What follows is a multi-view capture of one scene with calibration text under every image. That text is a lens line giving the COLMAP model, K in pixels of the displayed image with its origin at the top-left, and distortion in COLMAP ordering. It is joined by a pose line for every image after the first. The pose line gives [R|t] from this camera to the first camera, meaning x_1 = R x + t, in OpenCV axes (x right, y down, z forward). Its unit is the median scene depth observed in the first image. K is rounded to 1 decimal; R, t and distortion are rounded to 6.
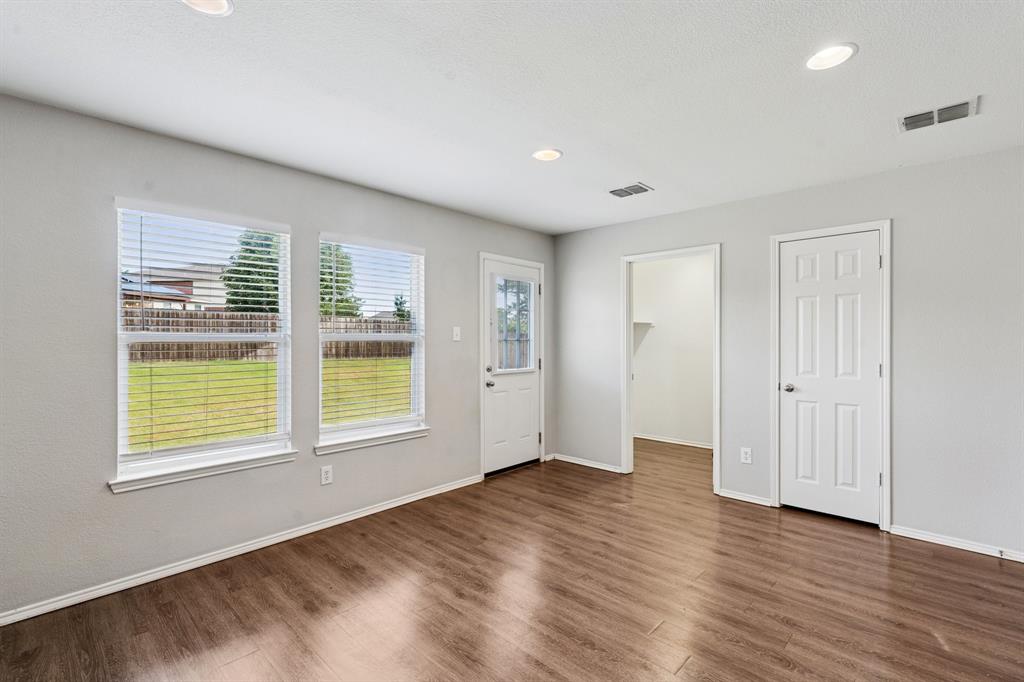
lens RADIAL K [[472.0, 0, 512.0], [0, 472.0, 341.0], [0, 0, 1]] dist [-0.001935, 0.000322]
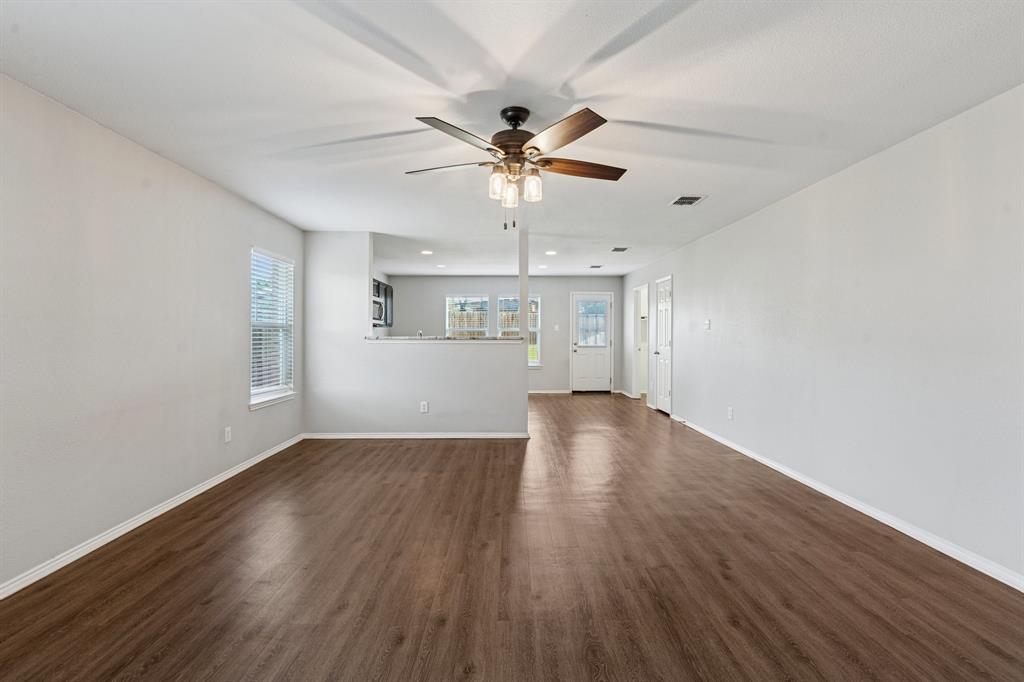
lens RADIAL K [[470.2, 0, 515.3], [0, 470.2, 334.5], [0, 0, 1]] dist [-0.001219, 0.000279]
pose [[0.705100, 0.003448, -0.709100, 1.526578], [-0.004391, 0.999990, 0.000496, 0.018053], [0.709095, 0.002764, 0.705108, -0.874403]]
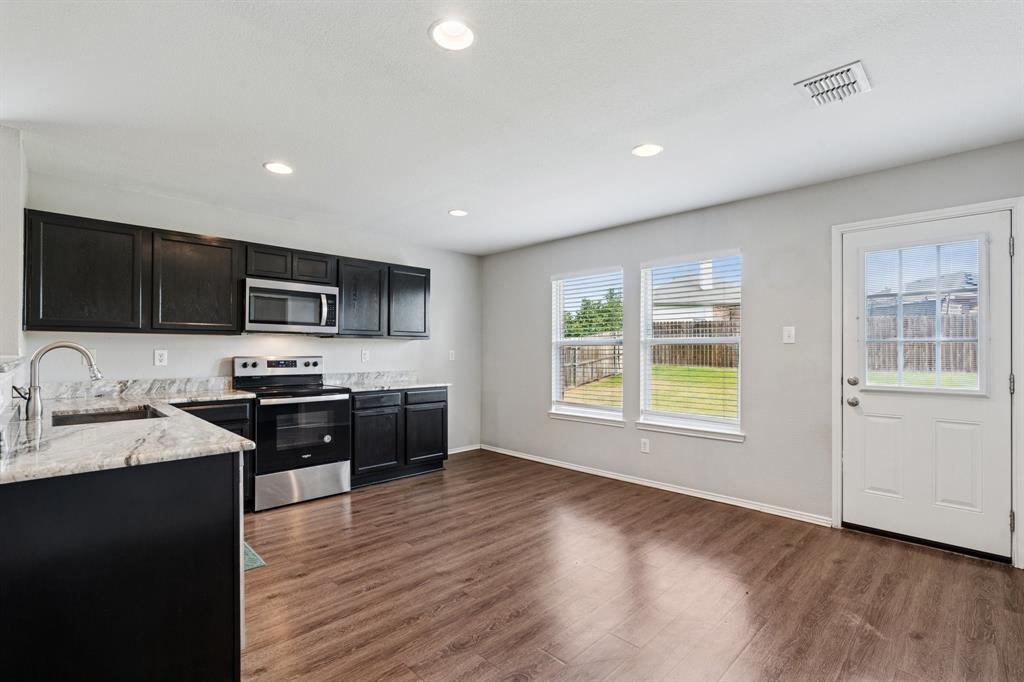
lens RADIAL K [[478.5, 0, 514.1], [0, 478.5, 347.9], [0, 0, 1]] dist [0.000547, 0.000593]
pose [[-0.038751, -0.005233, -0.999235, 0.822765], [-0.004106, 0.999979, -0.005078, 0.015950], [0.999240, 0.003906, -0.038771, 0.586458]]
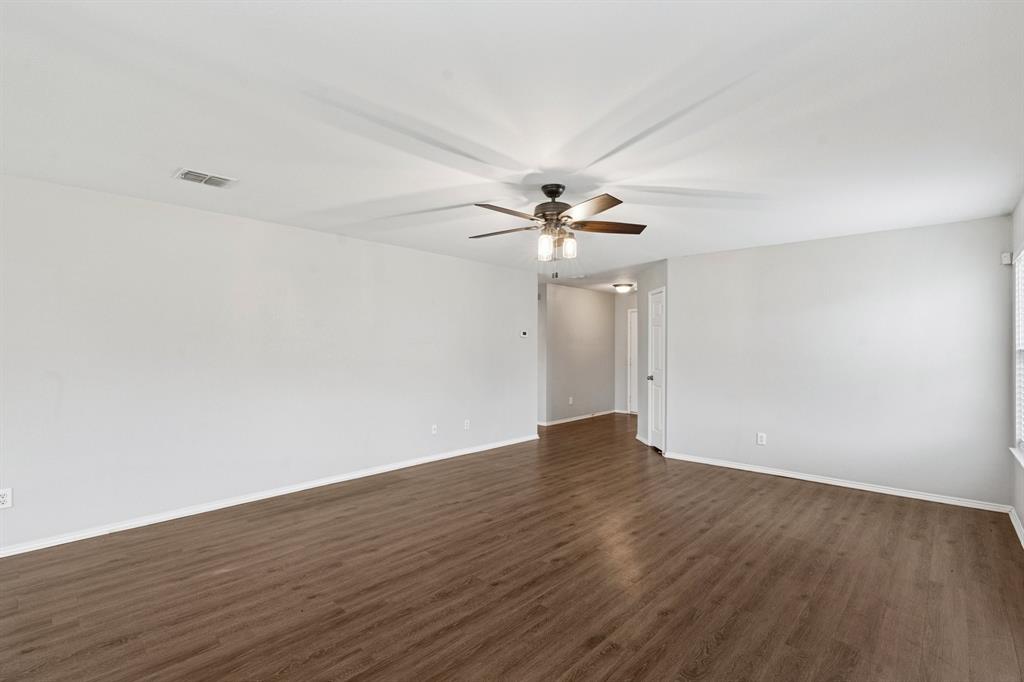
lens RADIAL K [[472.0, 0, 512.0], [0, 472.0, 341.0], [0, 0, 1]] dist [-0.001935, 0.000322]
pose [[-0.014950, 0.014589, 0.999782, 0.218995], [-0.001250, 0.999892, -0.014610, -0.008251], [-0.999887, -0.001469, -0.014930, -0.321813]]
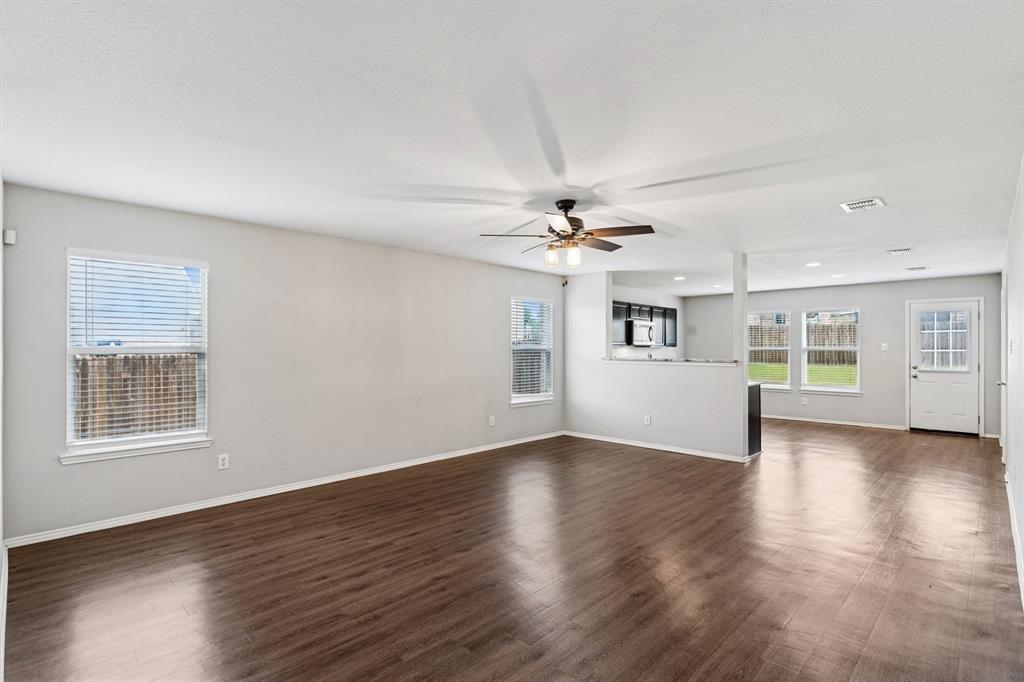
lens RADIAL K [[488.9, 0, 513.8], [0, 488.9, 346.0], [0, 0, 1]] dist [-0.003185, 0.000003]
pose [[-0.013274, -0.003676, -0.999905, 2.015375], [-0.002743, 0.999990, -0.003640, -0.008911], [0.999908, 0.002694, -0.013284, -0.498405]]
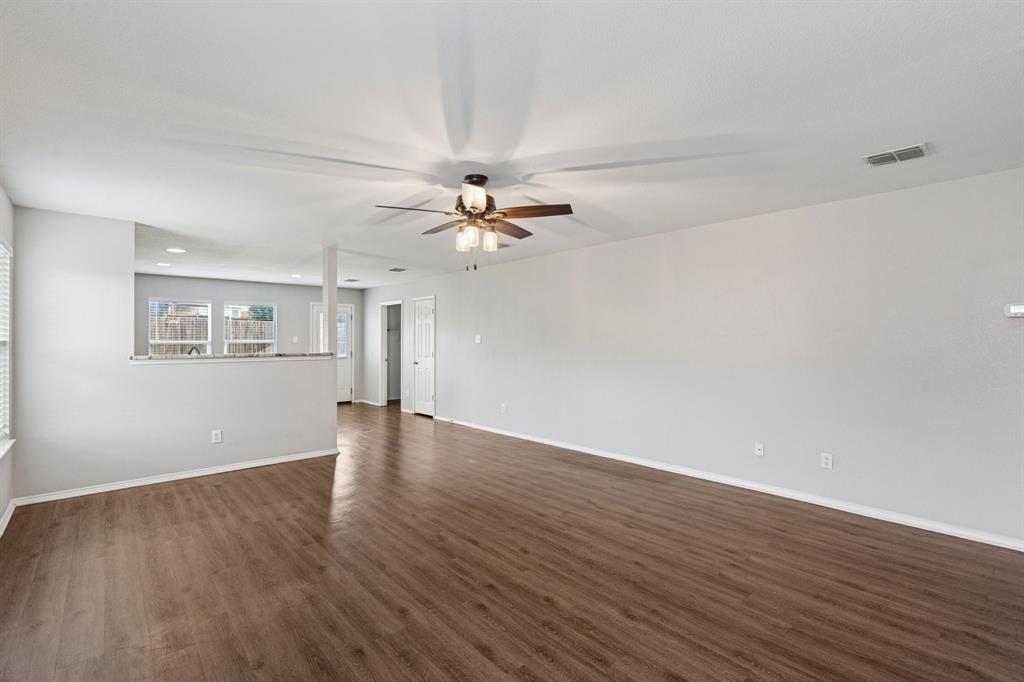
lens RADIAL K [[467.2, 0, 514.4], [0, 467.2, 338.3], [0, 0, 1]] dist [-0.002050, 0.000020]
pose [[0.996841, -0.001002, -0.079421, 1.186026], [0.000492, 0.999979, -0.006441, -0.008117], [0.079426, 0.006382, 0.996820, -1.217781]]
